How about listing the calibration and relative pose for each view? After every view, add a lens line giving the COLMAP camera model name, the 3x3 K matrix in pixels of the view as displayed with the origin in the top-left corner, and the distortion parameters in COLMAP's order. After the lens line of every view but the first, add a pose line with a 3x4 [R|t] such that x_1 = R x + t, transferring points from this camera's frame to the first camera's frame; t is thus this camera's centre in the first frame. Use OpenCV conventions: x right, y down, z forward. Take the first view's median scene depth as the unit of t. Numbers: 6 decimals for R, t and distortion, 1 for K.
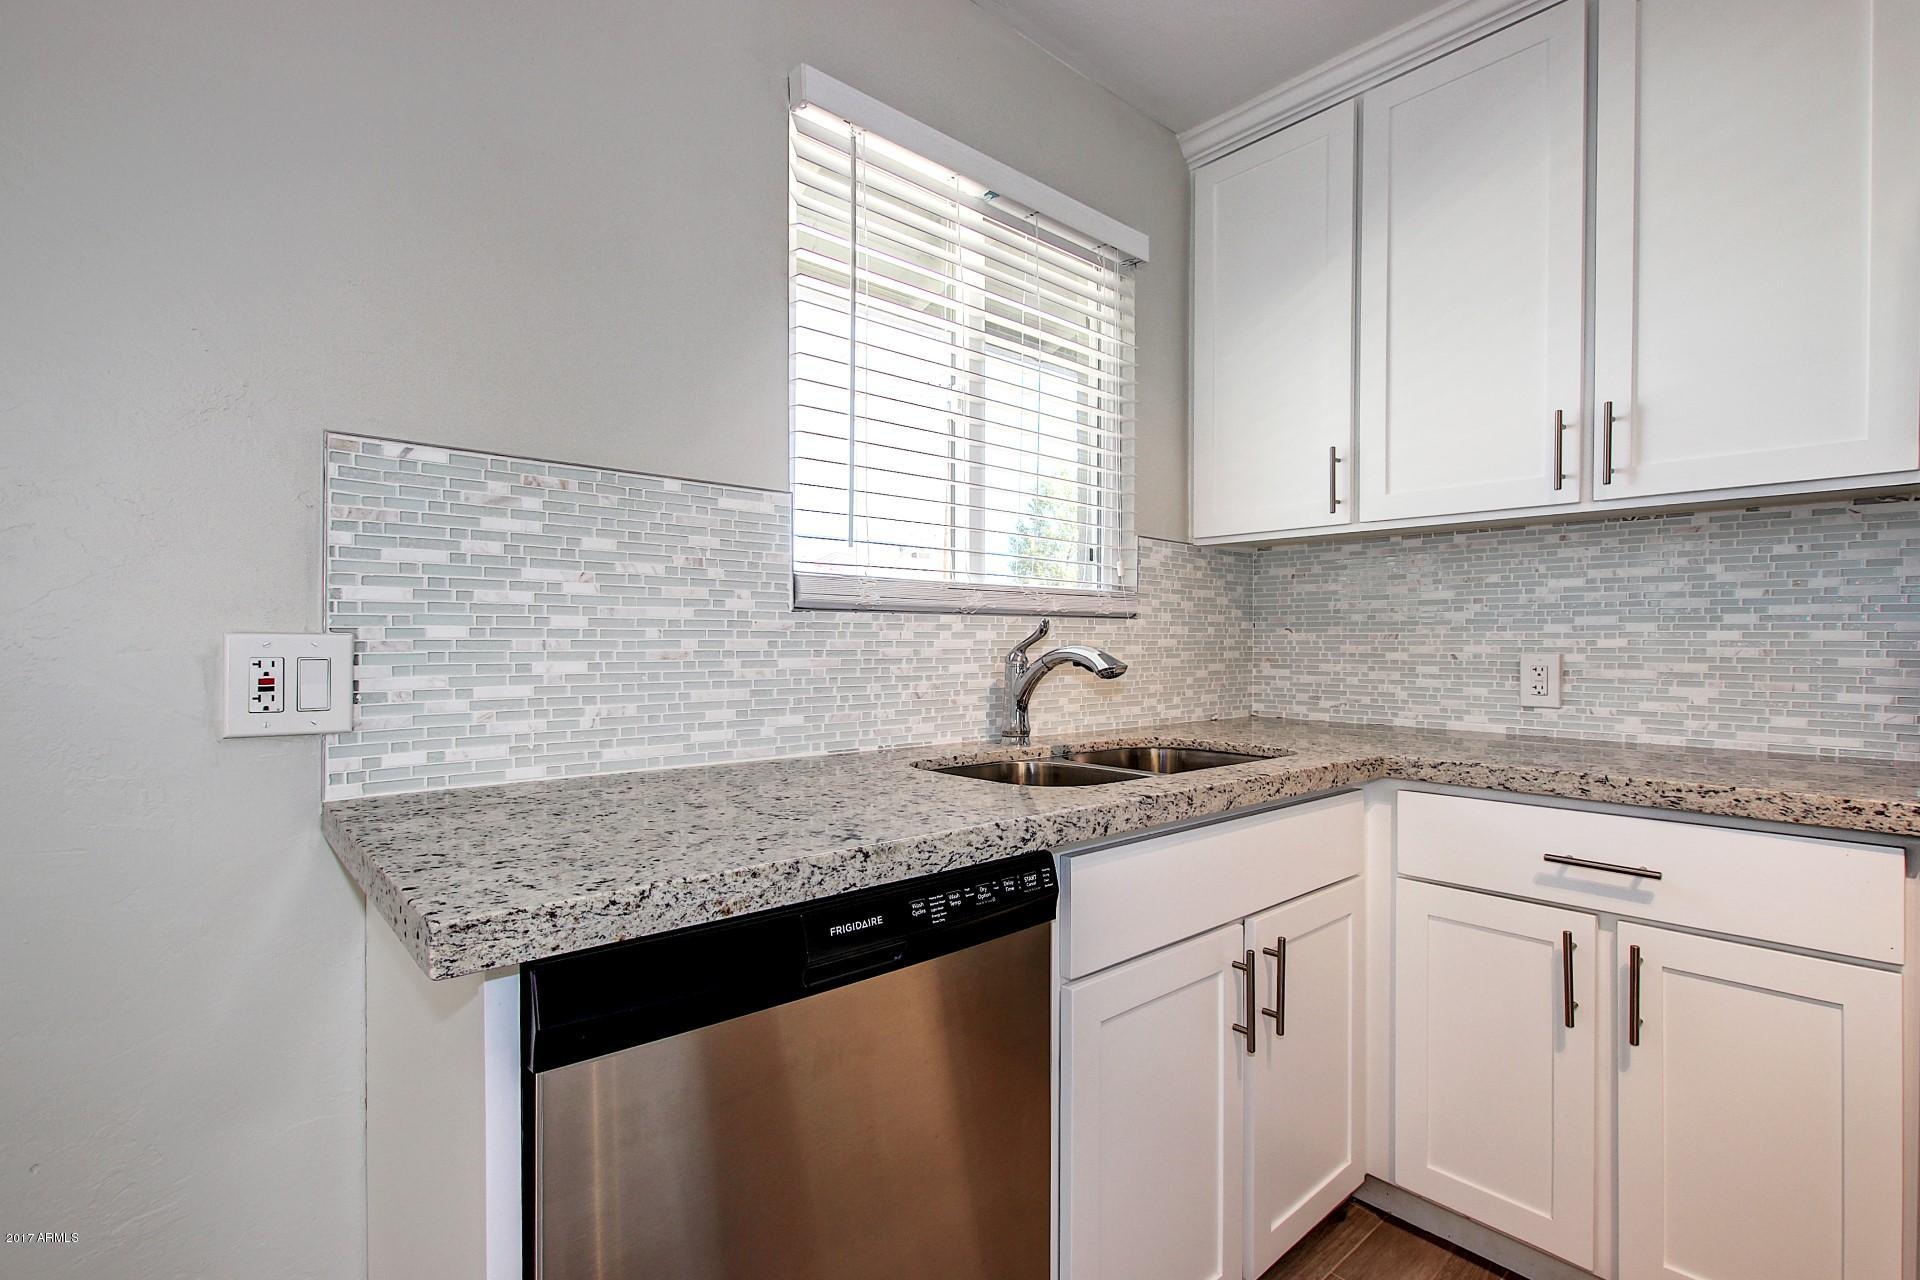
lens RADIAL K [[886.4, 0, 951.7], [0, 886.4, 644.0], [0, 0, 1]] dist [0.004928, 0.000151]
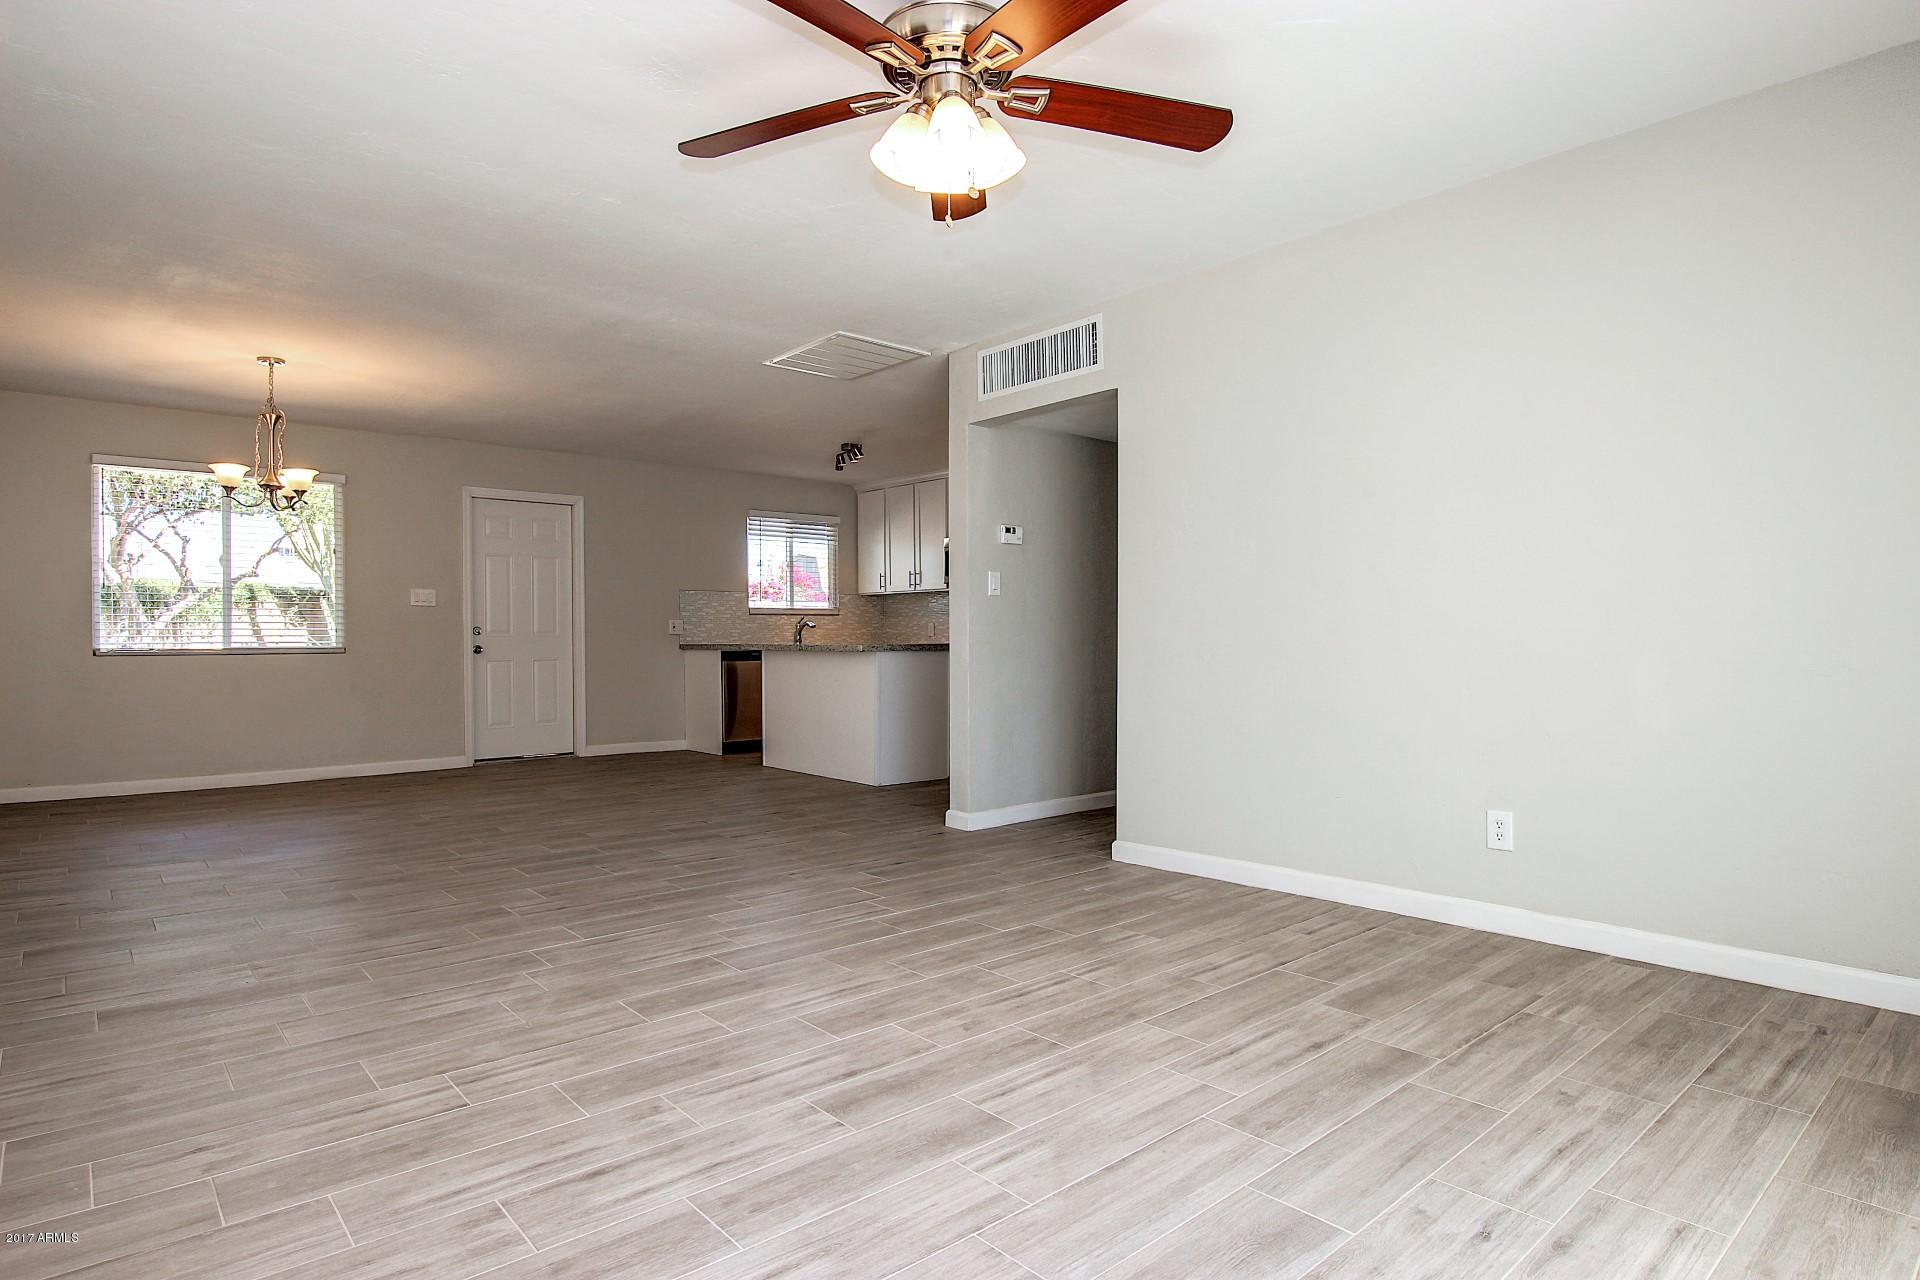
lens RADIAL K [[1049.4, 0, 958.2], [0, 1049.4, 637.3], [0, 0, 1]] dist [-0.006528, -0.000633]
pose [[0.999975, -0.005269, 0.004734, 0.961656], [0.005277, 0.999985, -0.001566, 0.102604], [-0.004726, 0.001591, 0.999988, -4.863873]]
